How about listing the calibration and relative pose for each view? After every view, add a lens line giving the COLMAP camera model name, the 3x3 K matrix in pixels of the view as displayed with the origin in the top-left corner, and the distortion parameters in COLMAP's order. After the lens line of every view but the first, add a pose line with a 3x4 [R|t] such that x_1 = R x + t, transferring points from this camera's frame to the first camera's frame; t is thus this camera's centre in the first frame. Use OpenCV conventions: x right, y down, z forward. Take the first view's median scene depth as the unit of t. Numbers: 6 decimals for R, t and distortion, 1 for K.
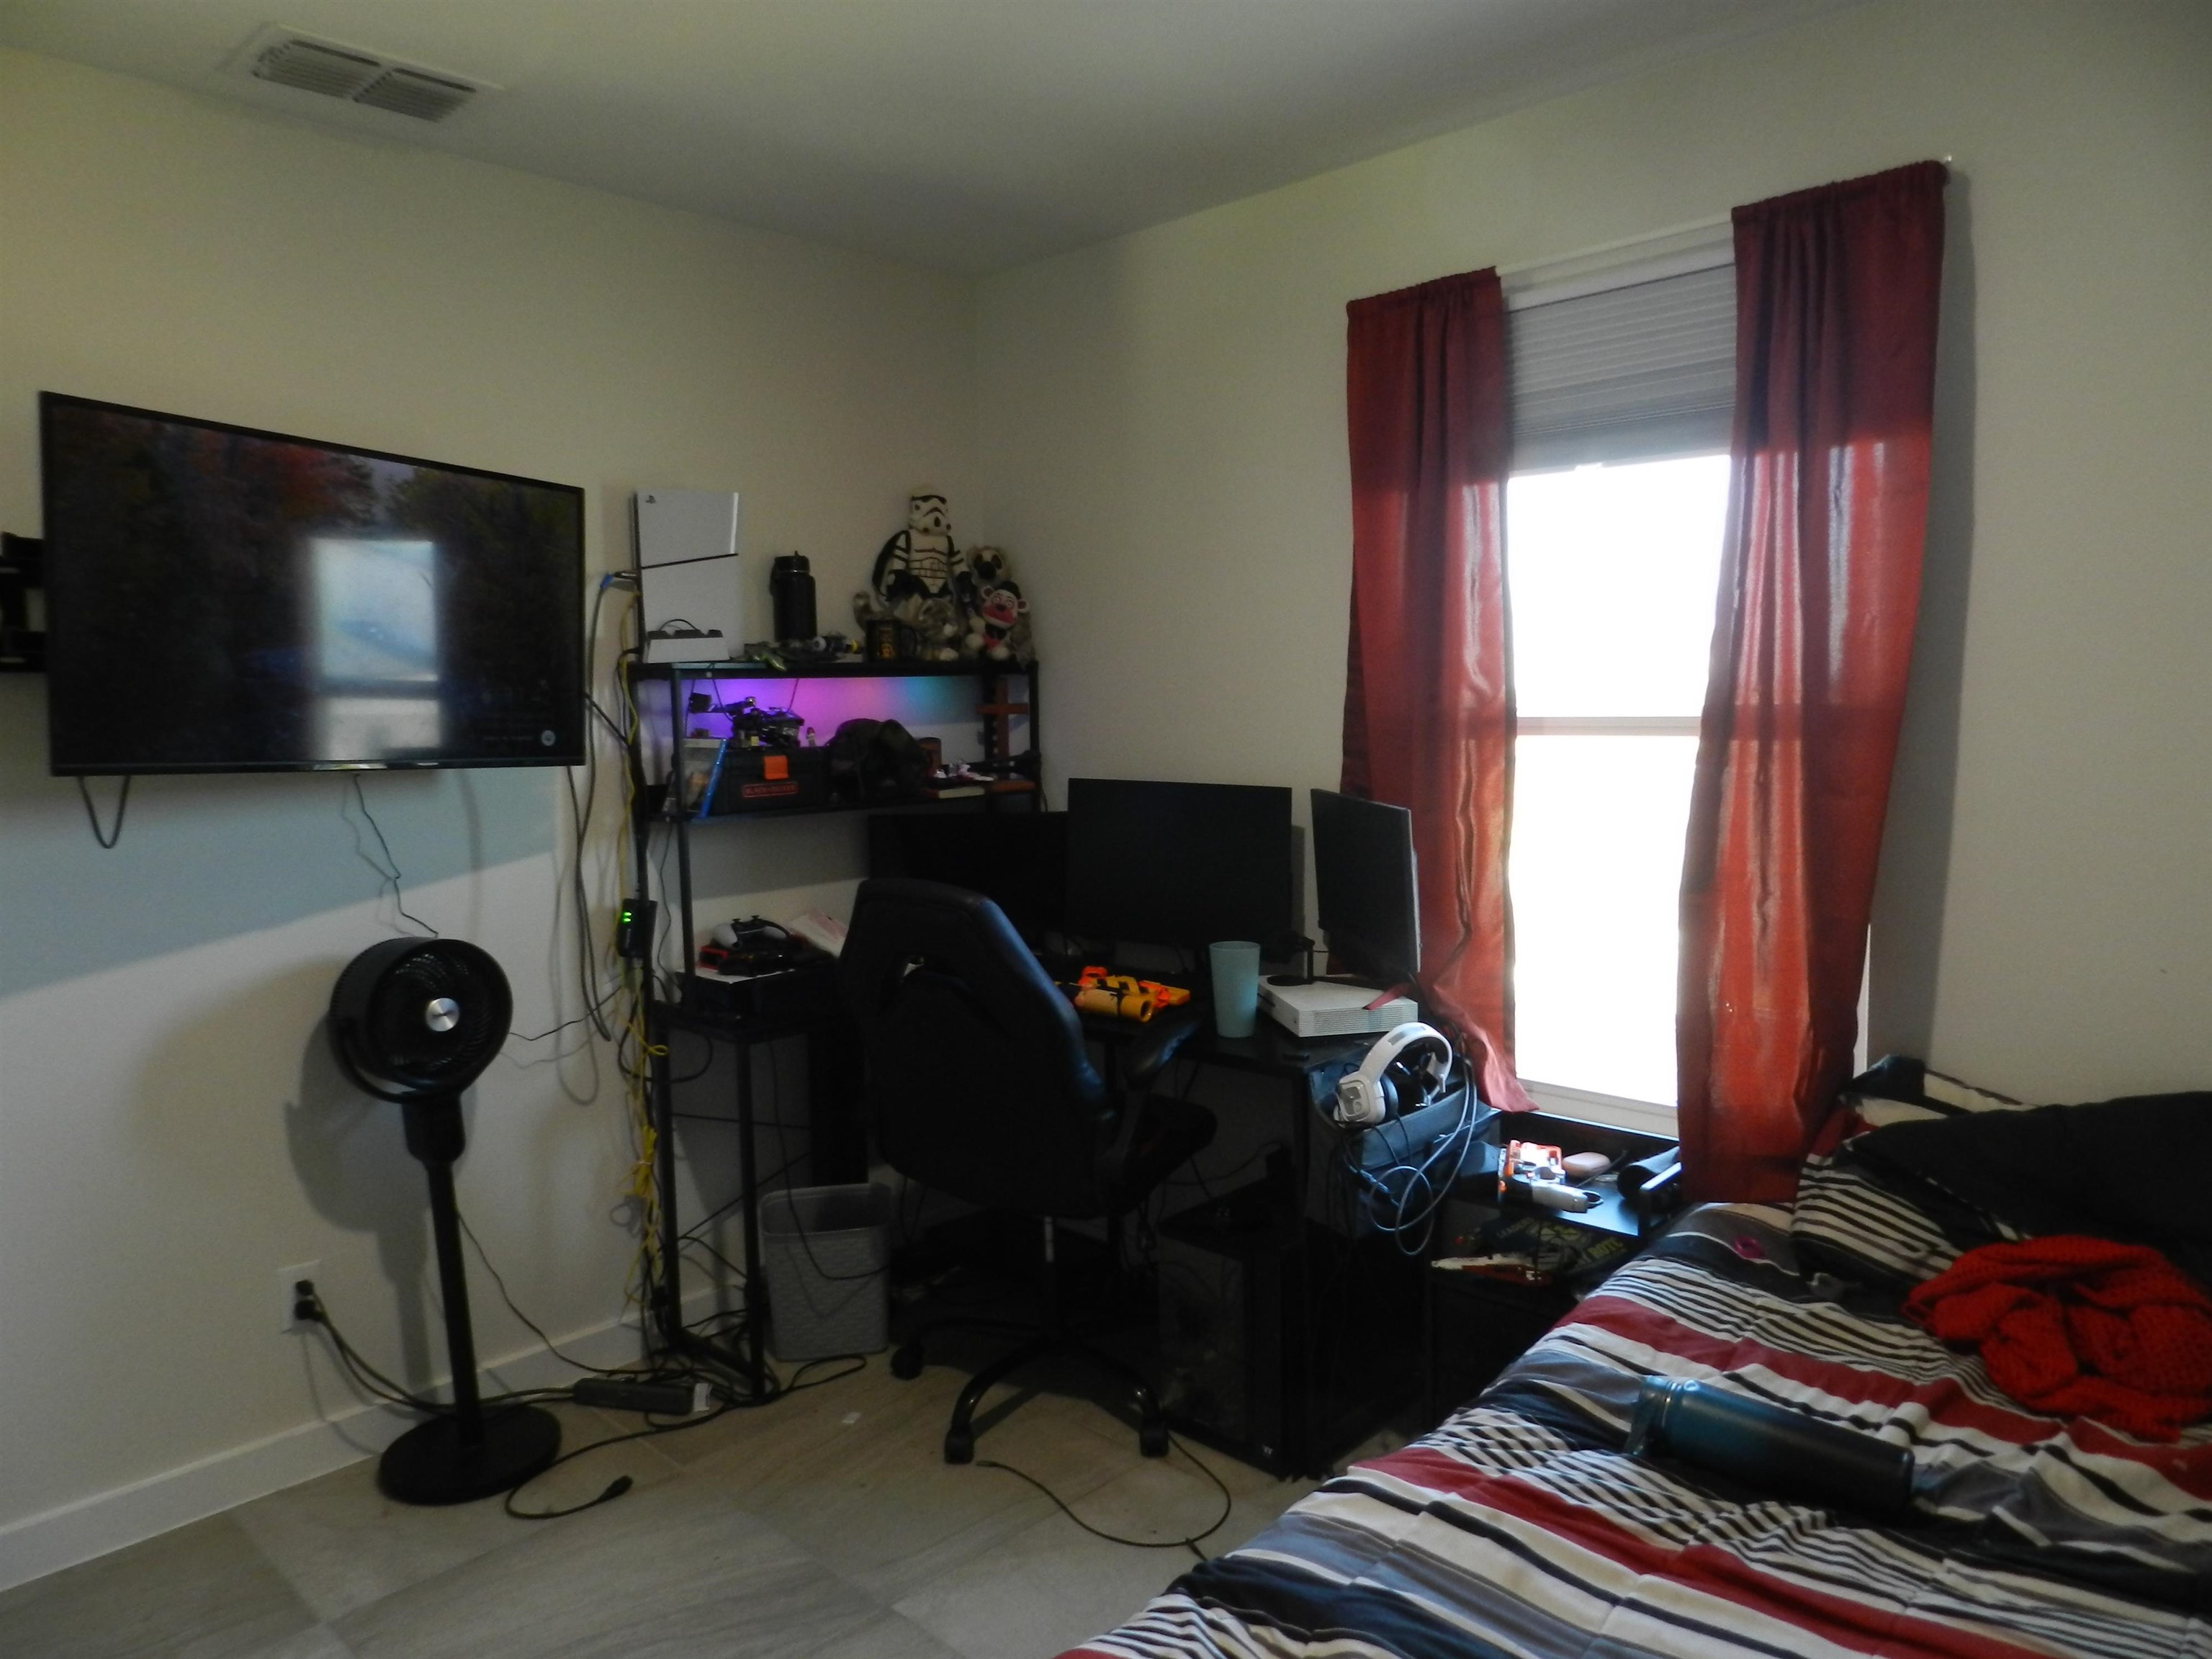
lens RADIAL K [[1481.6, 0, 1097.8], [0, 1481.6, 825.6], [0, 0, 1]] dist [0.009548, -0.002925]
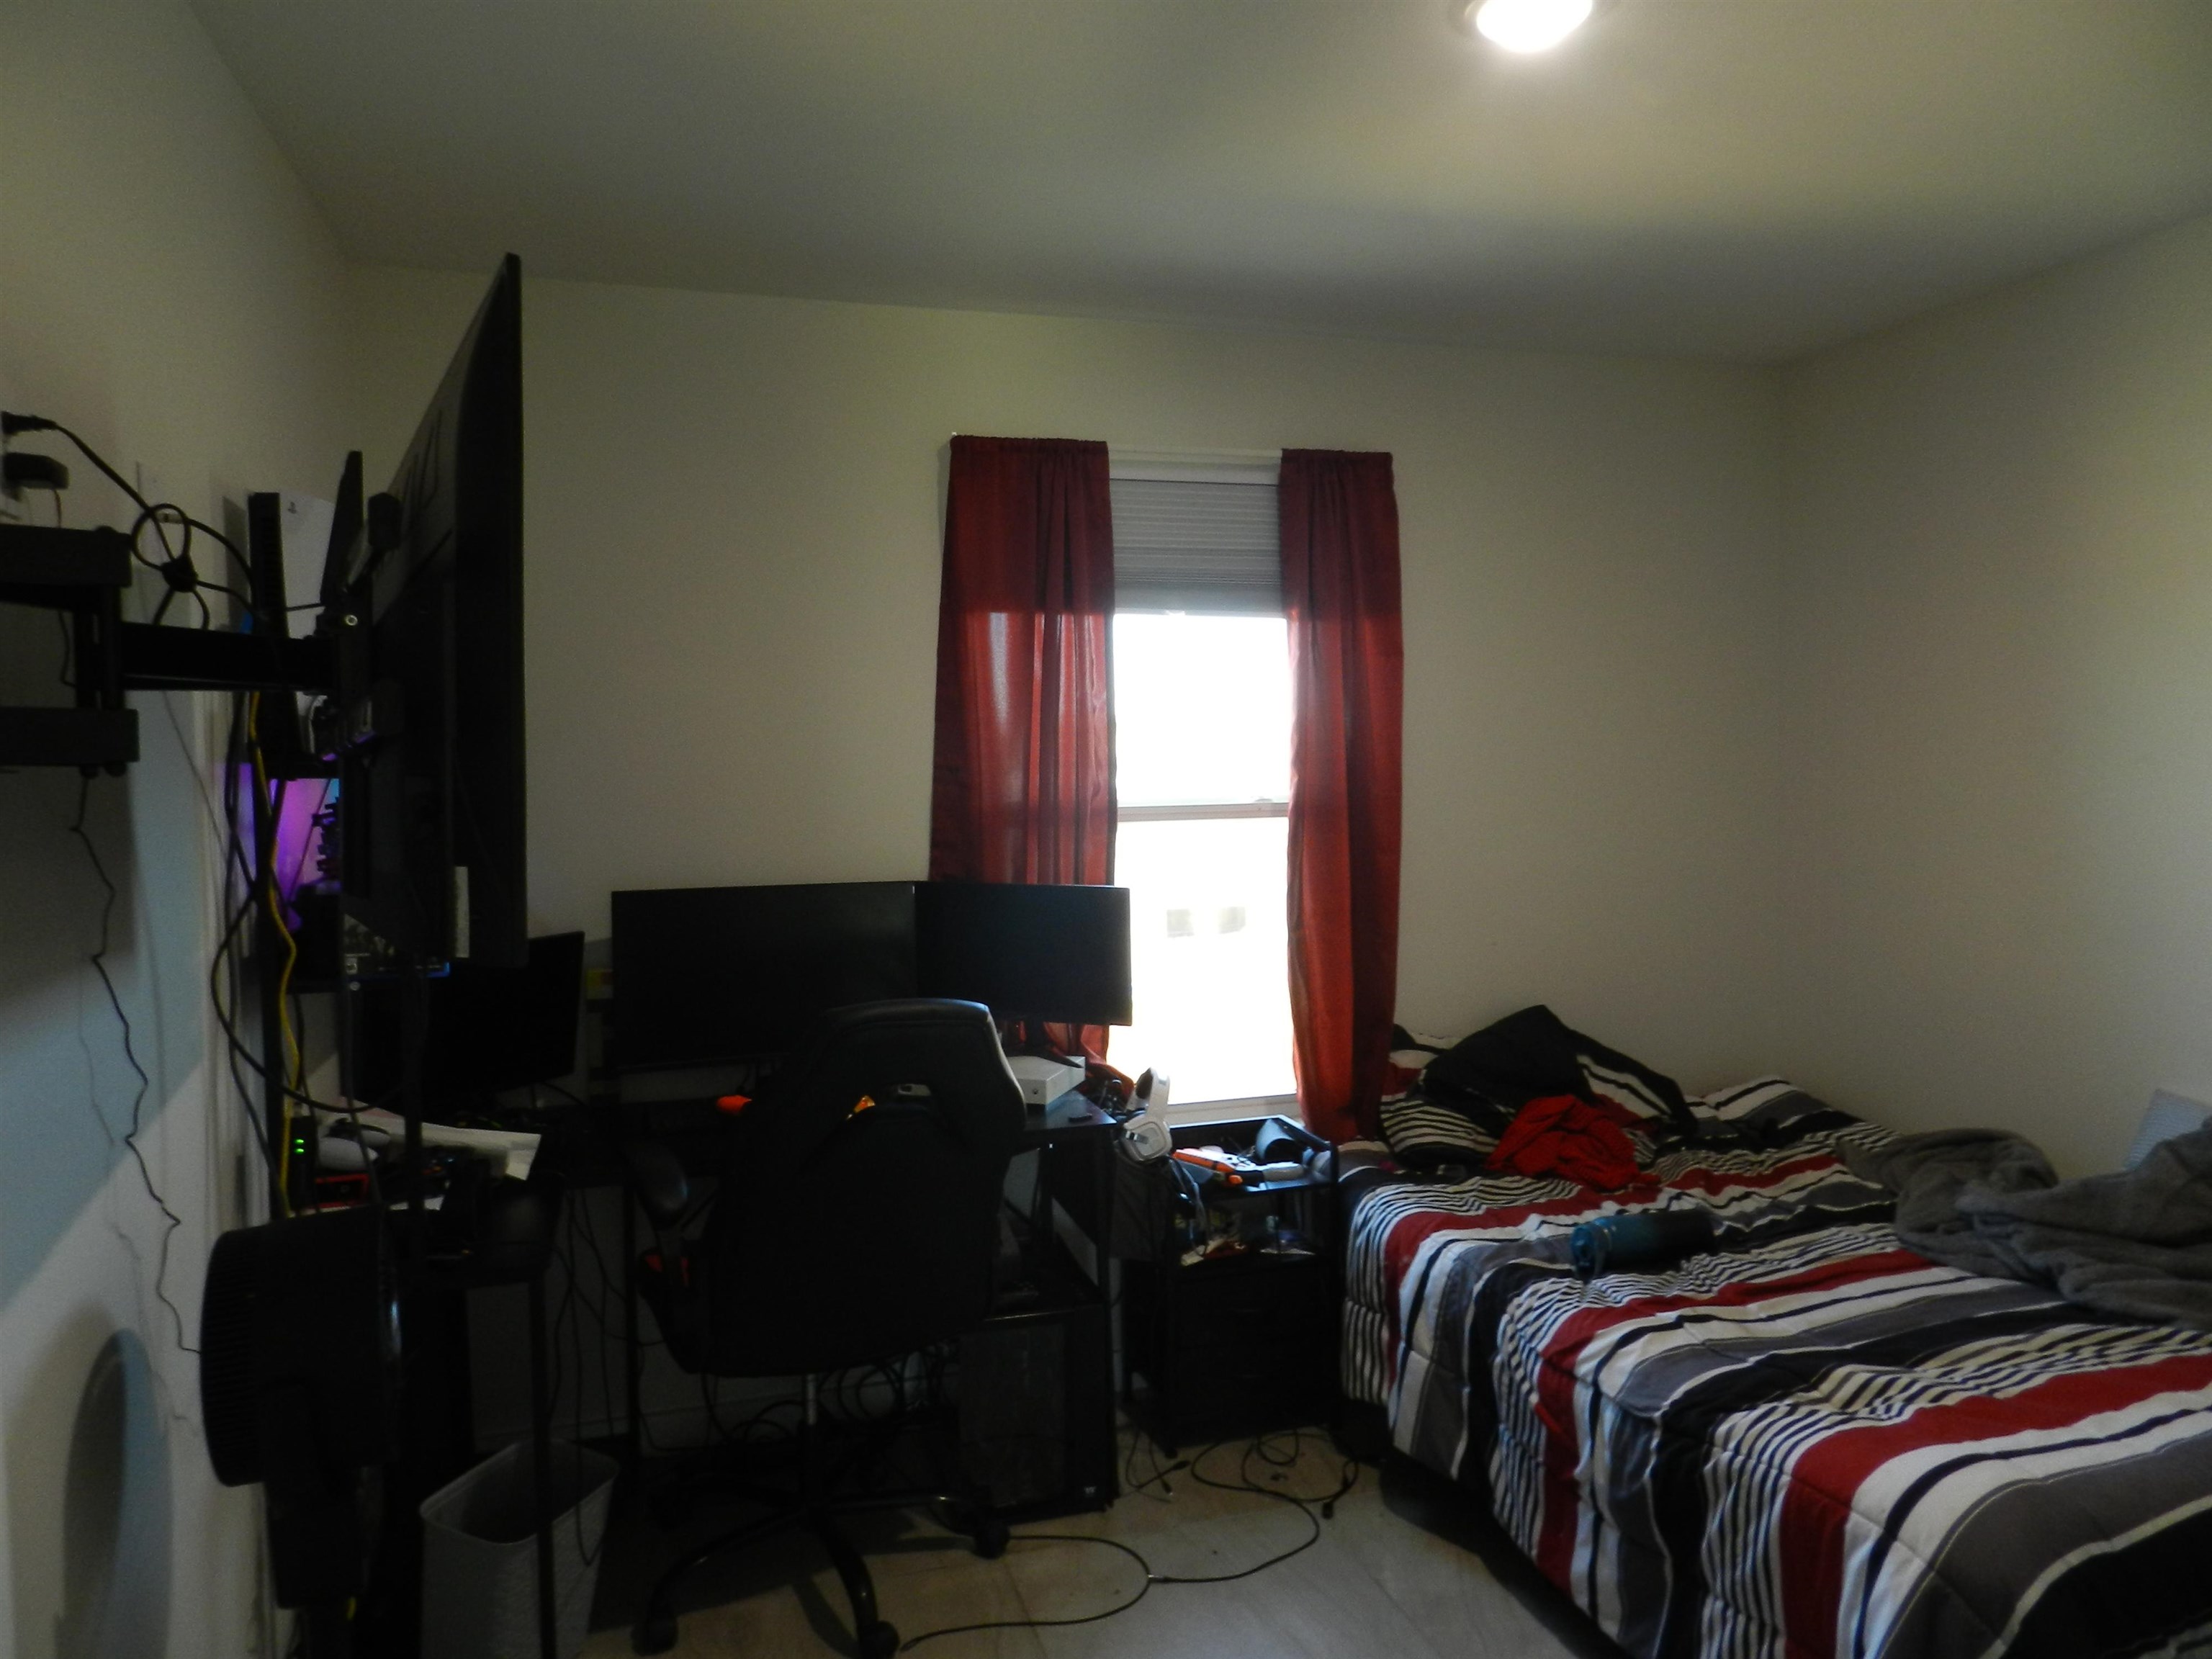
lens RADIAL K [[1481.6, 0, 1095.3], [0, 1481.6, 834.0], [0, 0, 1]] dist [0.009548, -0.002925]
pose [[0.494257, -0.033733, 0.868661, -0.894128], [0.086283, 0.996216, -0.010408, -0.046764], [-0.865023, 0.080095, 0.495297, 0.471836]]
